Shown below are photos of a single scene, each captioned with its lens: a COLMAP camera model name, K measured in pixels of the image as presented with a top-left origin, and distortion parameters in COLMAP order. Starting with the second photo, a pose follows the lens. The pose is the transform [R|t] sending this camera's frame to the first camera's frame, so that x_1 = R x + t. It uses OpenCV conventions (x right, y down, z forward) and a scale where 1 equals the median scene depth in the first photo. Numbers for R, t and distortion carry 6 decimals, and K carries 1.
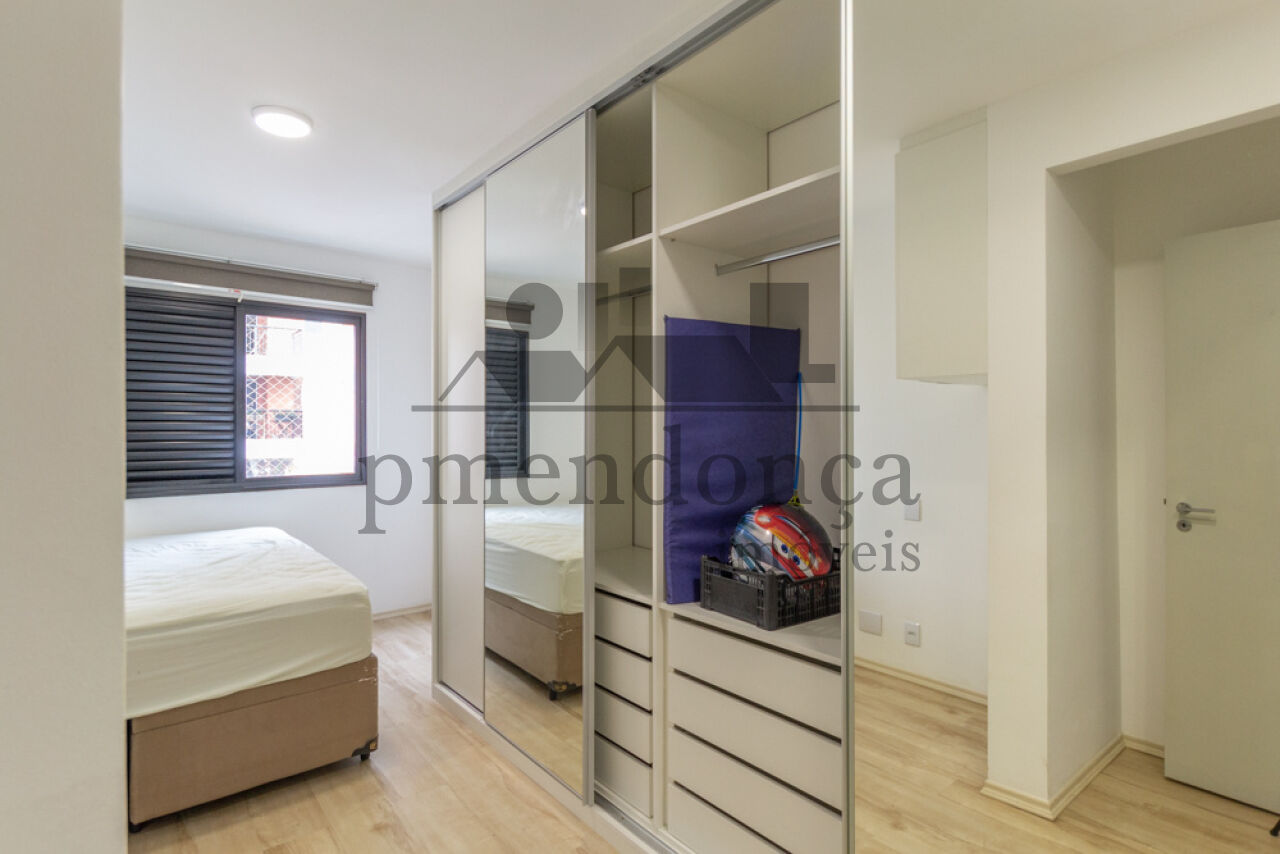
lens RADIAL K [[650.7, 0, 649.3], [0, 650.7, 427.8], [0, 0, 1]] dist [0.003975, -0.003161]
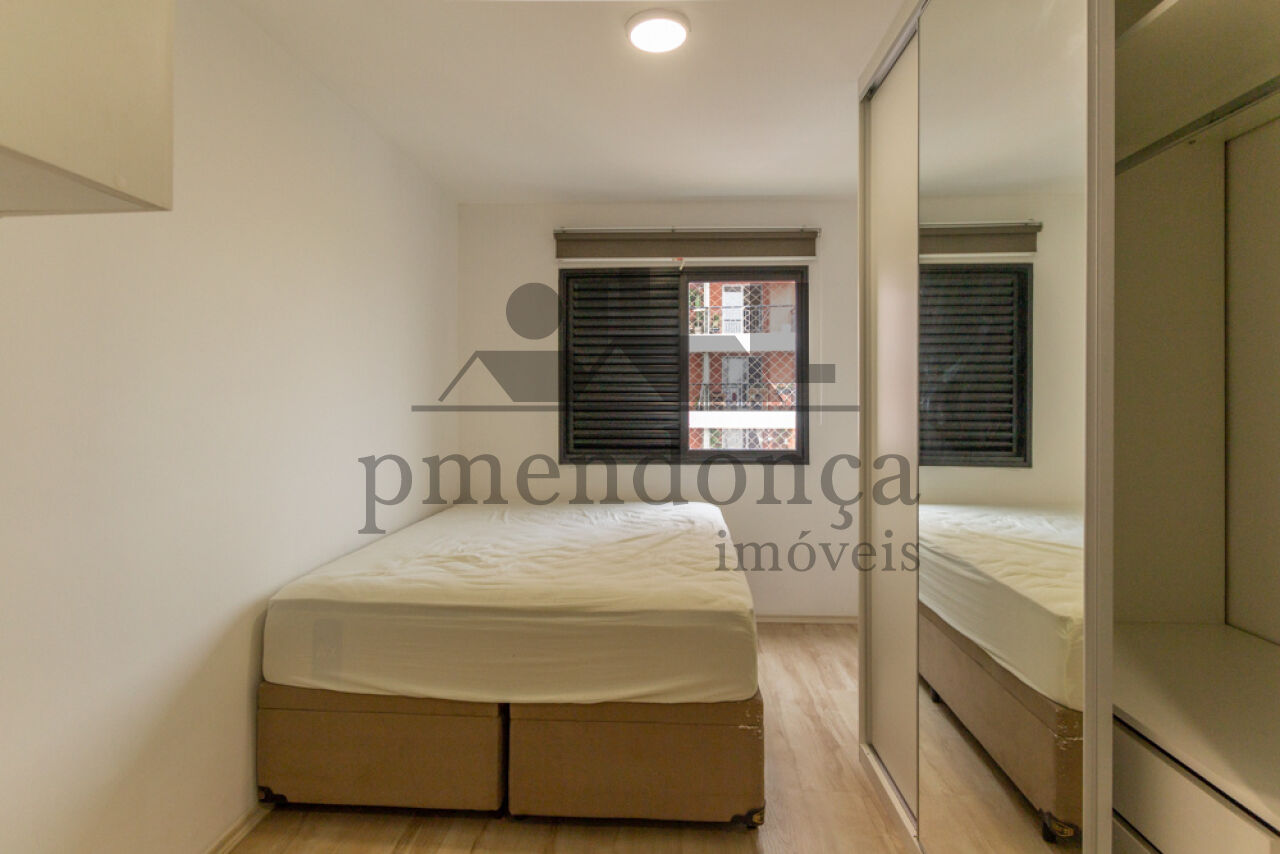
lens RADIAL K [[650.7, 0, 627.4], [0, 650.7, 401.7], [0, 0, 1]] dist [0.003975, -0.003161]
pose [[0.712865, -0.000164, -0.701301, -0.001354], [0.002801, 0.999993, 0.002613, 0.003003], [0.701295, -0.003827, 0.712861, 0.337957]]
